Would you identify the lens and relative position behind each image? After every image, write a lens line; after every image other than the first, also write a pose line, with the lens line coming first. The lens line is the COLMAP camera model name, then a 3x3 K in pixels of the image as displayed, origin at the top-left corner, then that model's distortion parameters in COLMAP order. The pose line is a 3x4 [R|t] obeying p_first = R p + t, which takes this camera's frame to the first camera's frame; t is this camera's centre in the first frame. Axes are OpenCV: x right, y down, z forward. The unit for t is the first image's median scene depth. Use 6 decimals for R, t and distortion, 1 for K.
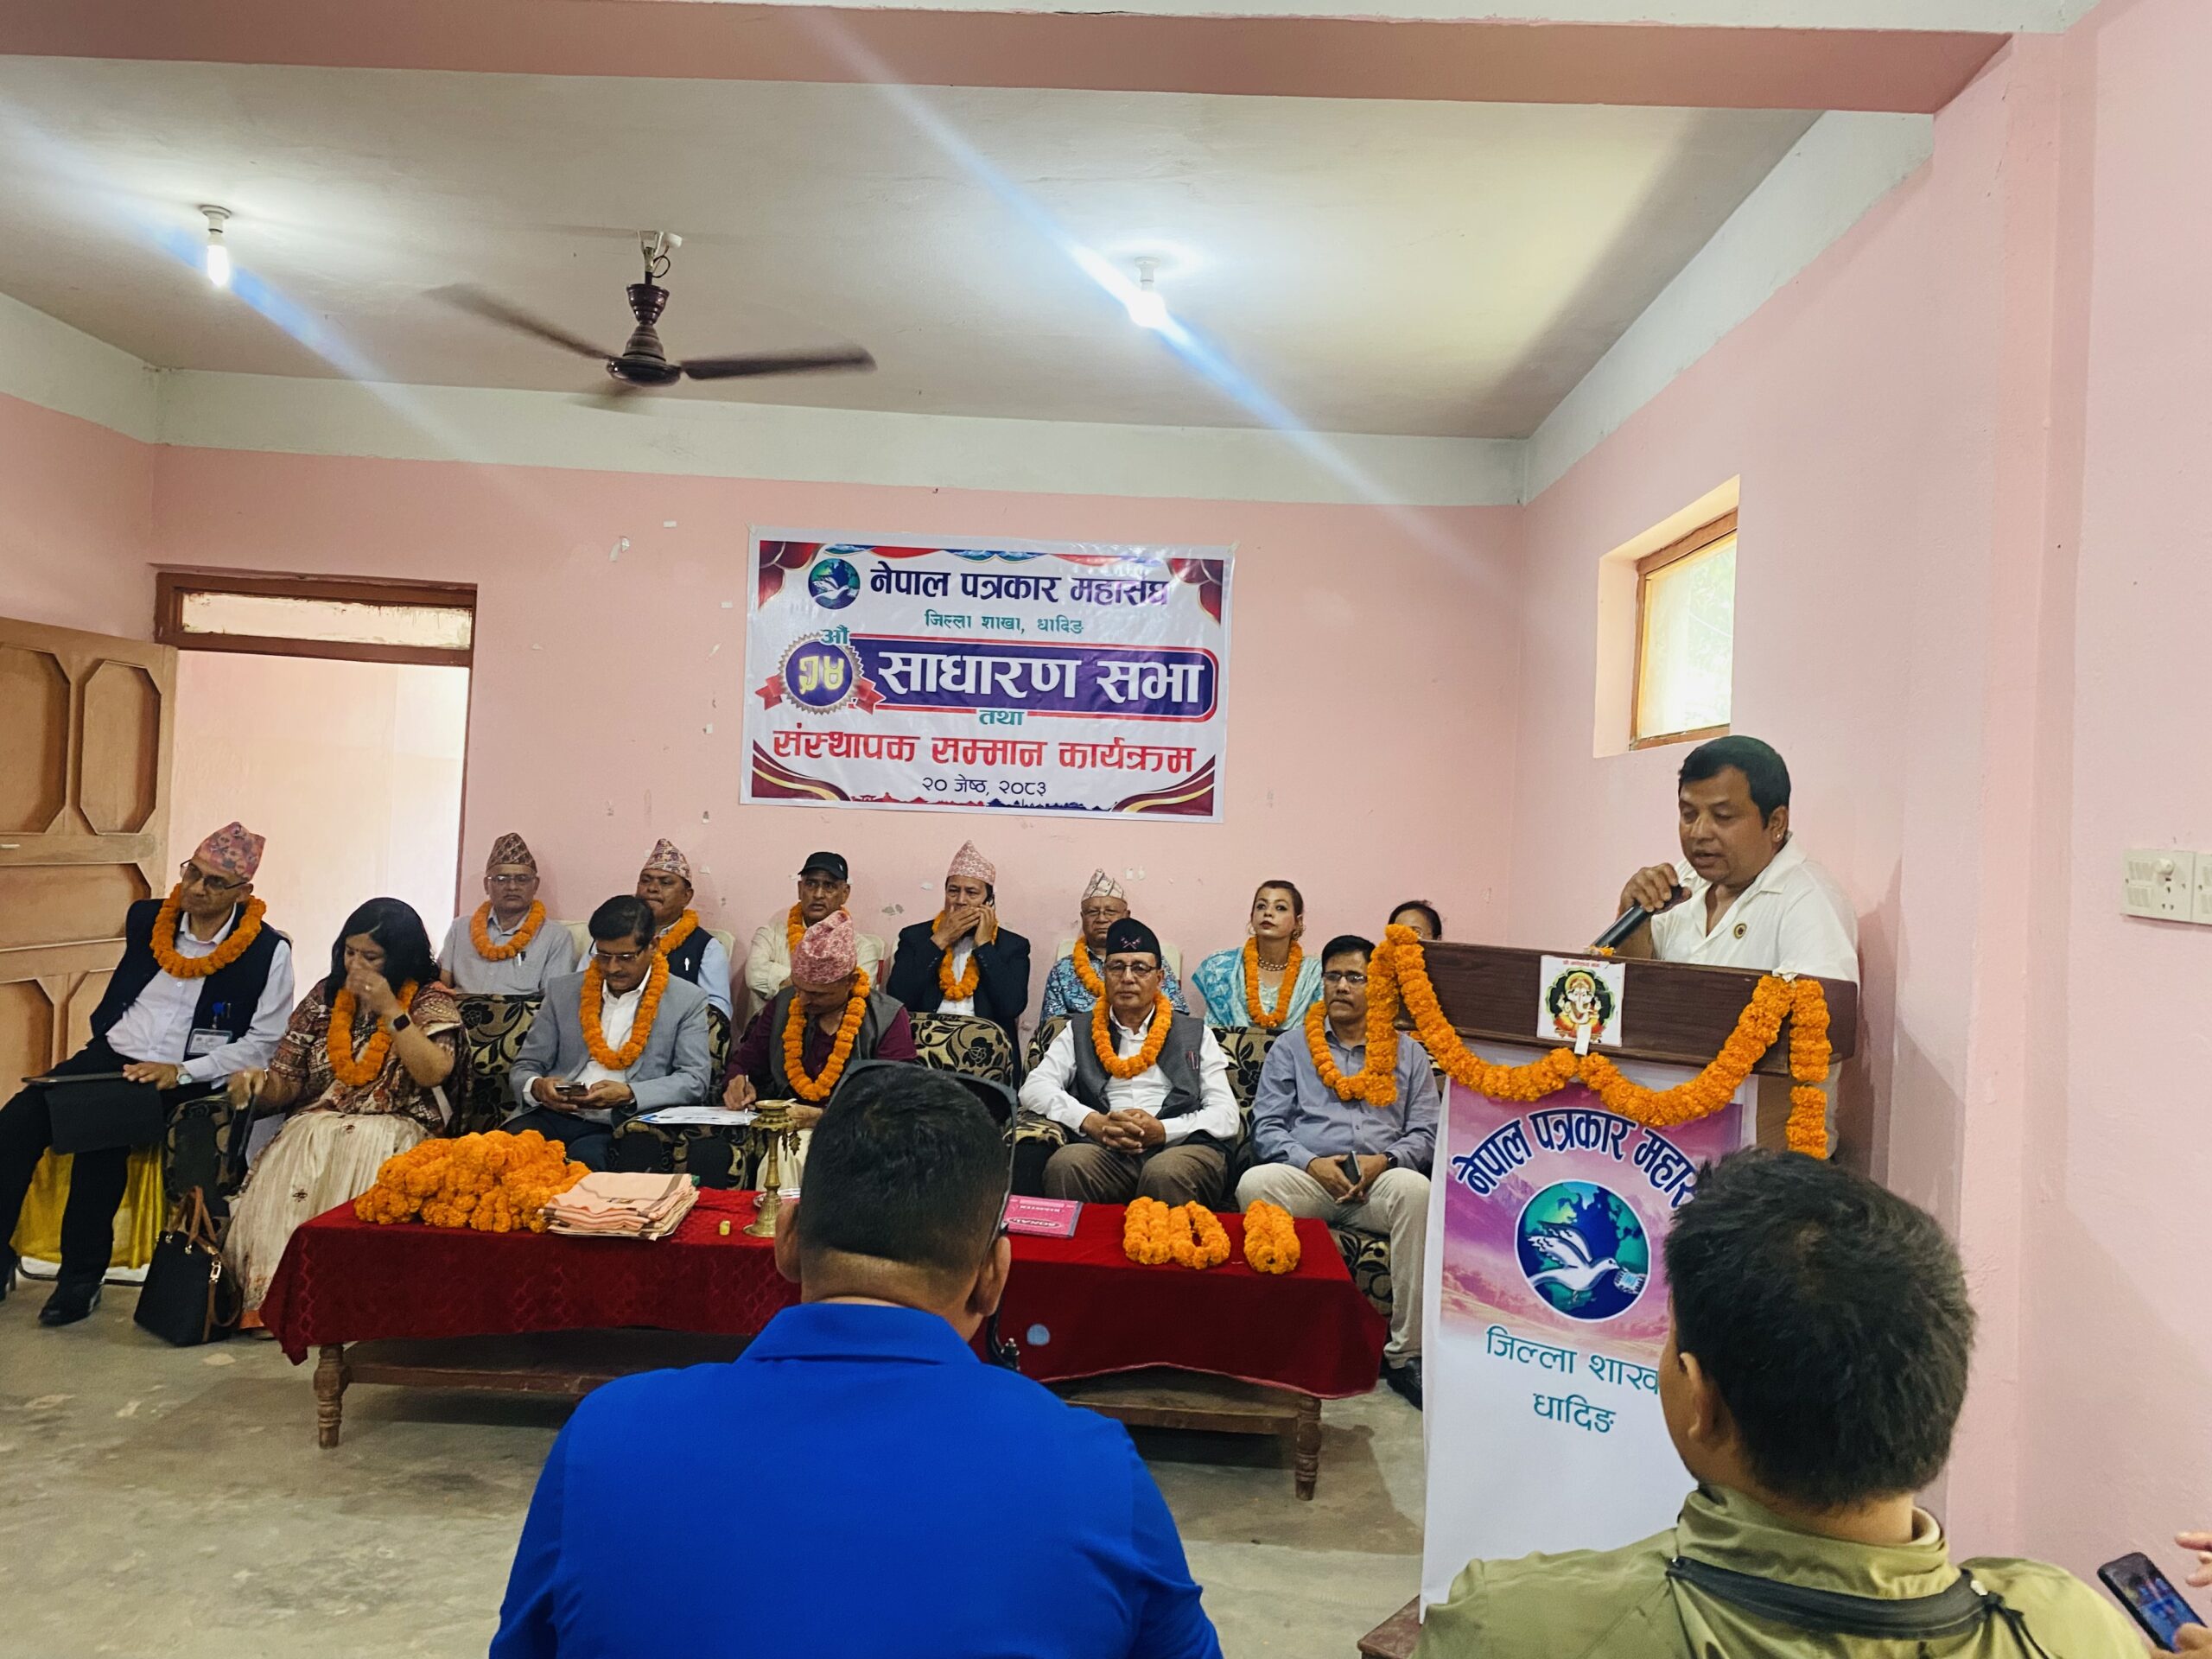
lens RADIAL K [[1706.6, 0, 1087.5], [0, 1706.6, 824.4], [0, 0, 1]] dist [0.056996, -0.078960]
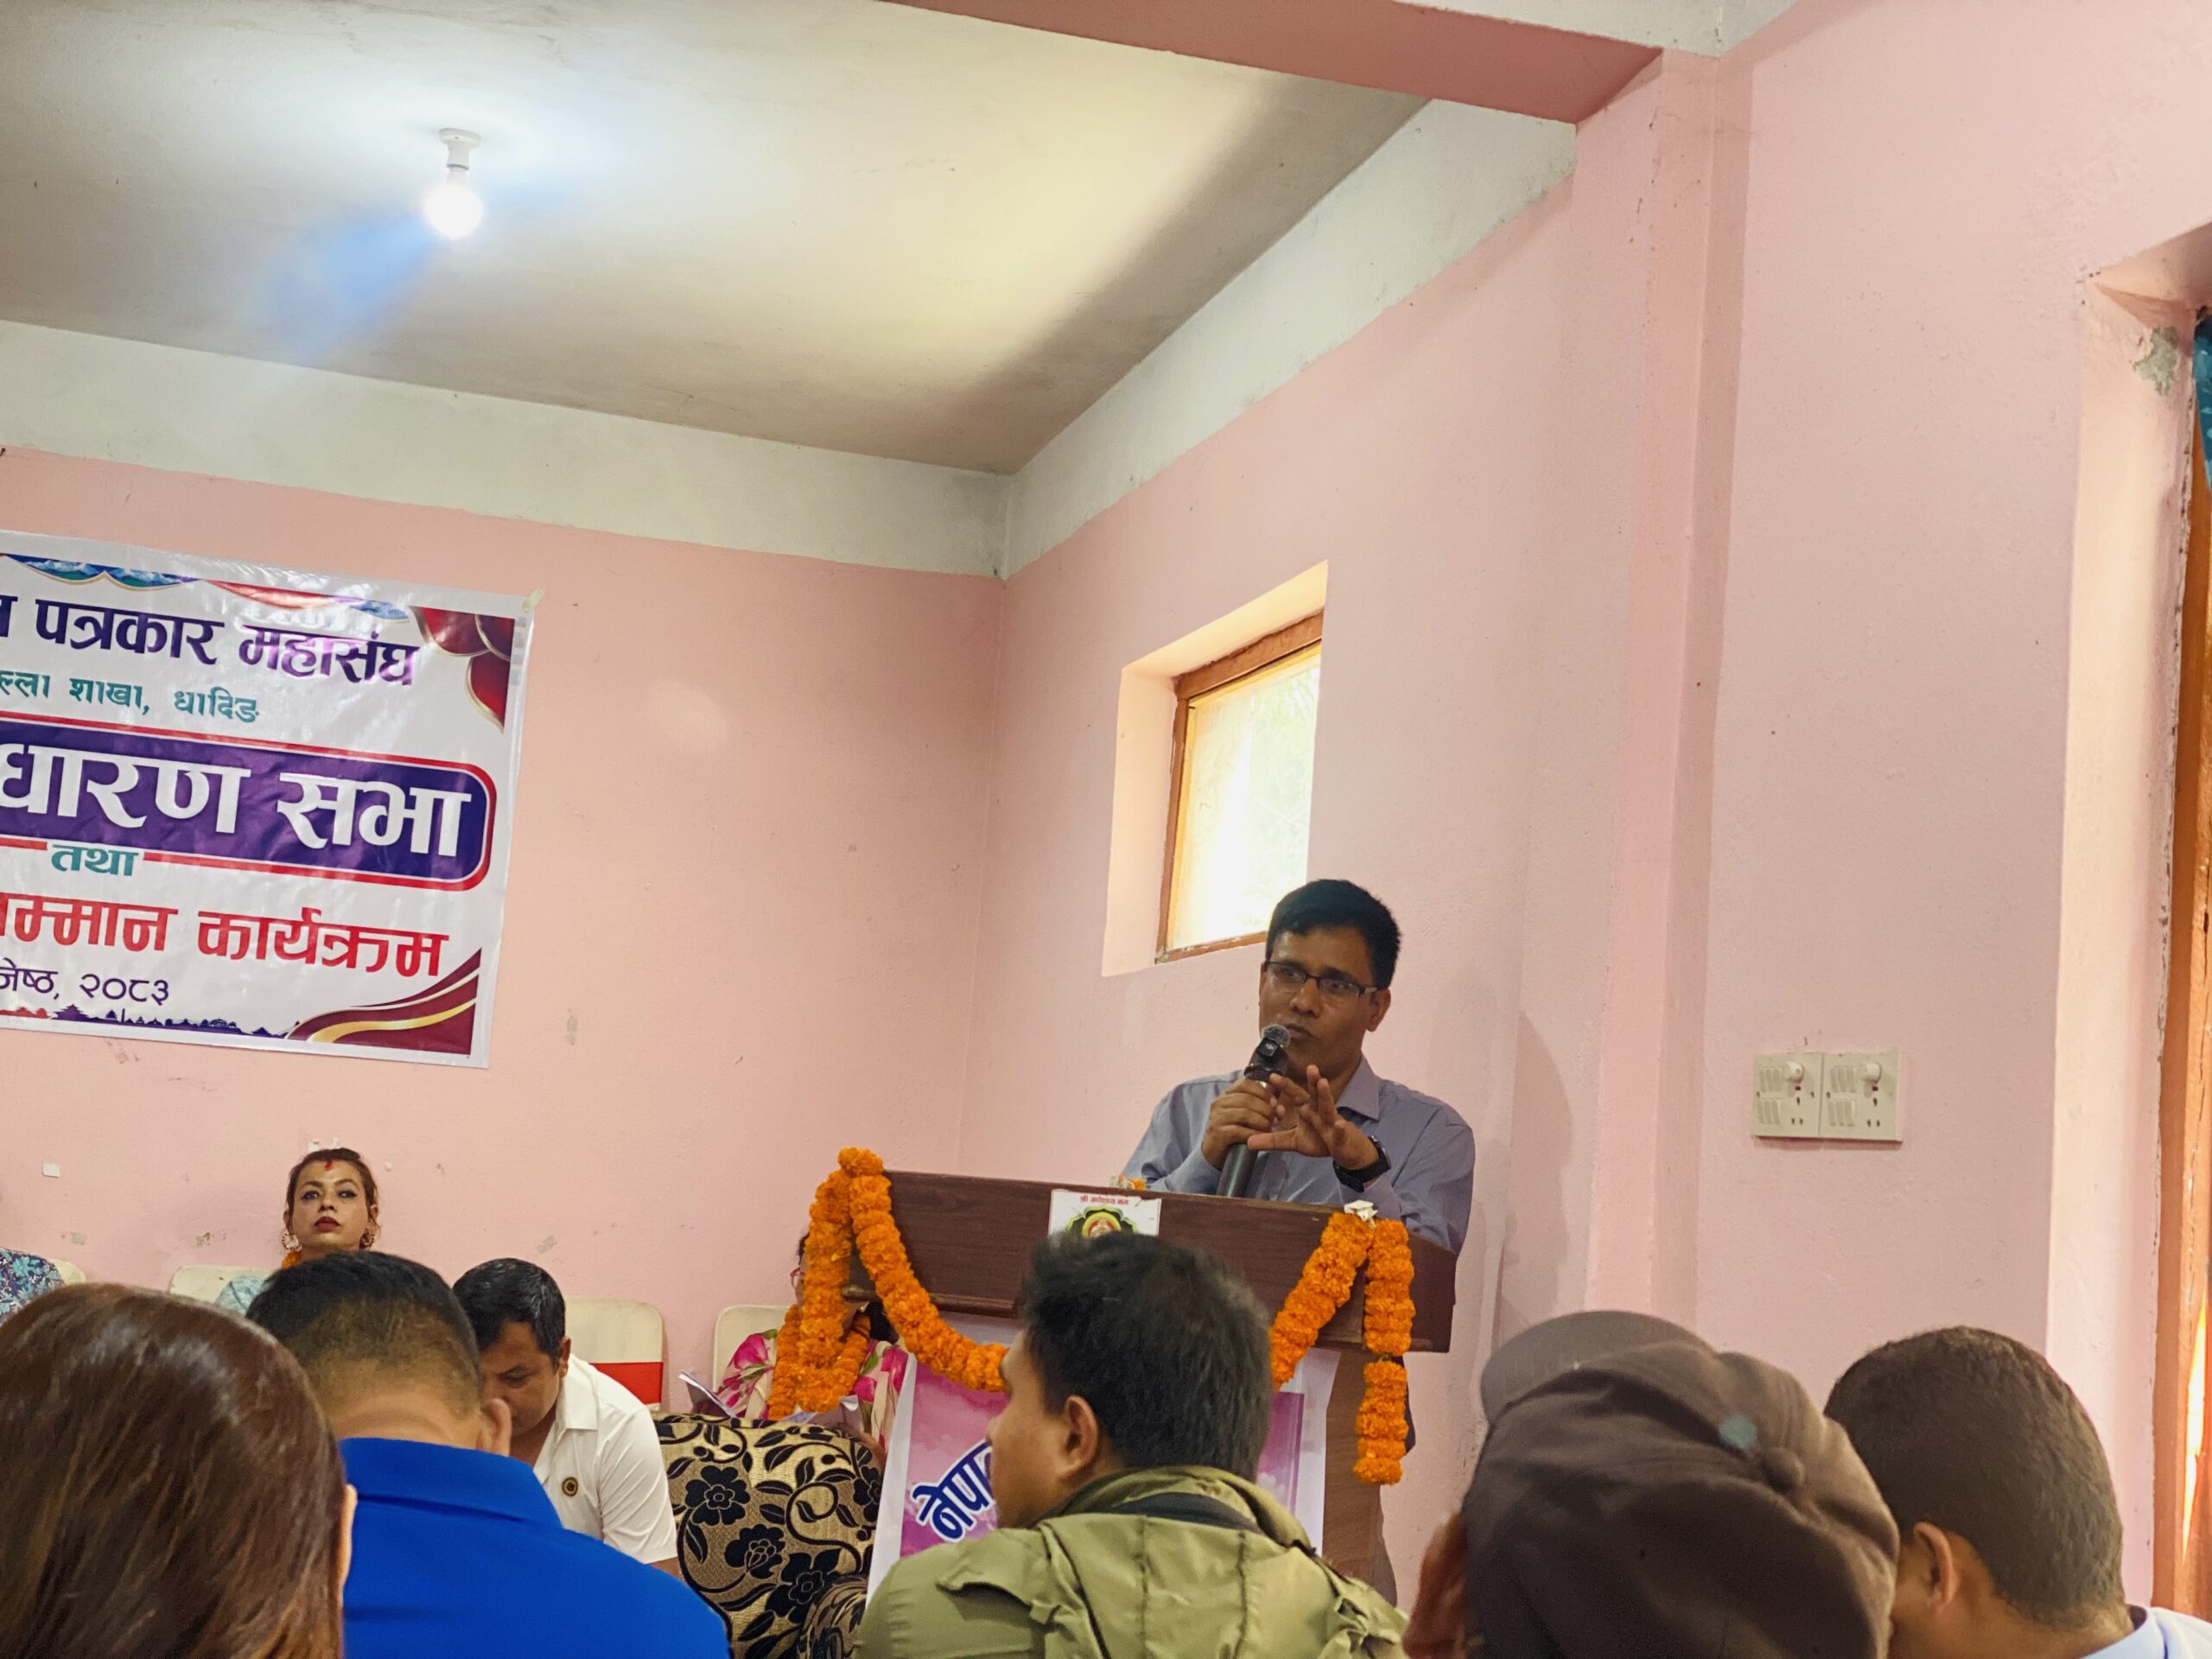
lens RADIAL K [[3305.5, 0, 1119.8], [0, 3305.5, 793.6], [0, 0, 1]] dist [0.121998, 0.000000]
pose [[0.953168, 0.071521, 0.293865, -0.053783], [-0.038639, 0.992472, -0.116221, 0.030239], [-0.299965, 0.099423, 0.948755, -0.144310]]
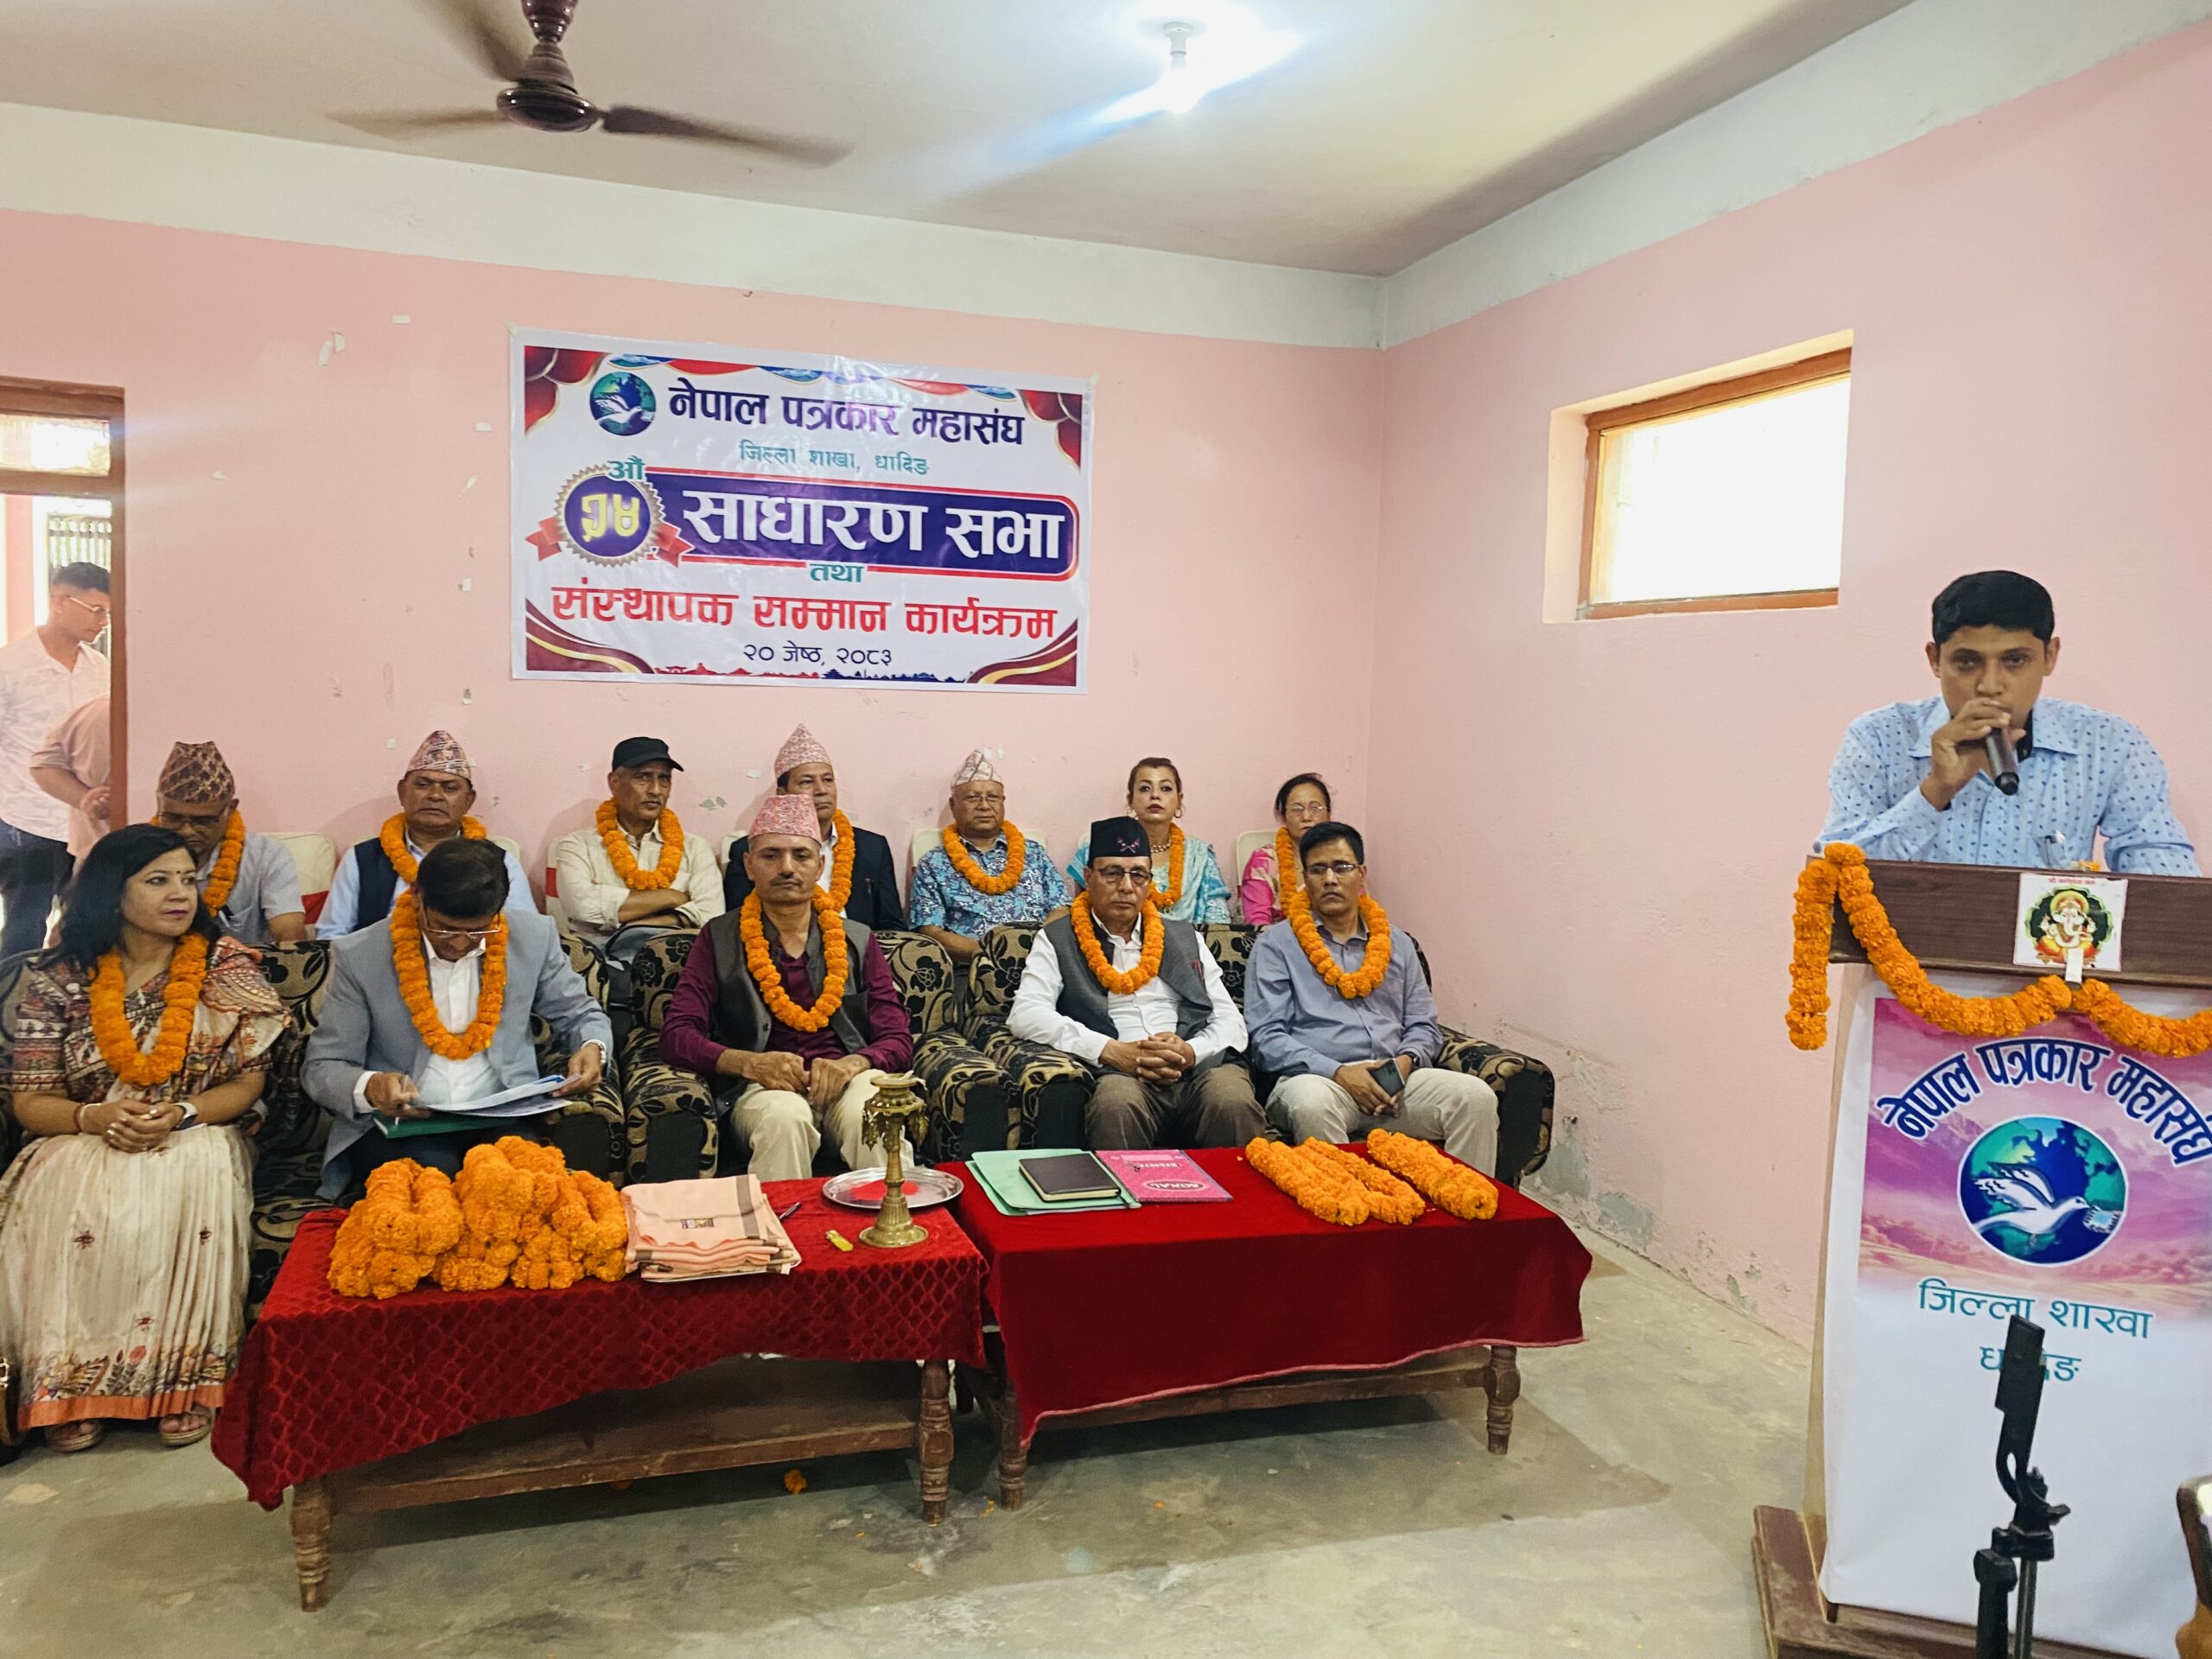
lens RADIAL K [[1706.6, 0, 1170.4], [0, 1706.6, 841.5], [0, 0, 1]] dist [0.056996, -0.078960]
pose [[0.940552, -0.045640, 0.336568, -0.187986], [0.011510, 0.994644, 0.102714, -0.015271], [-0.339454, -0.092734, 0.936040, 0.132514]]
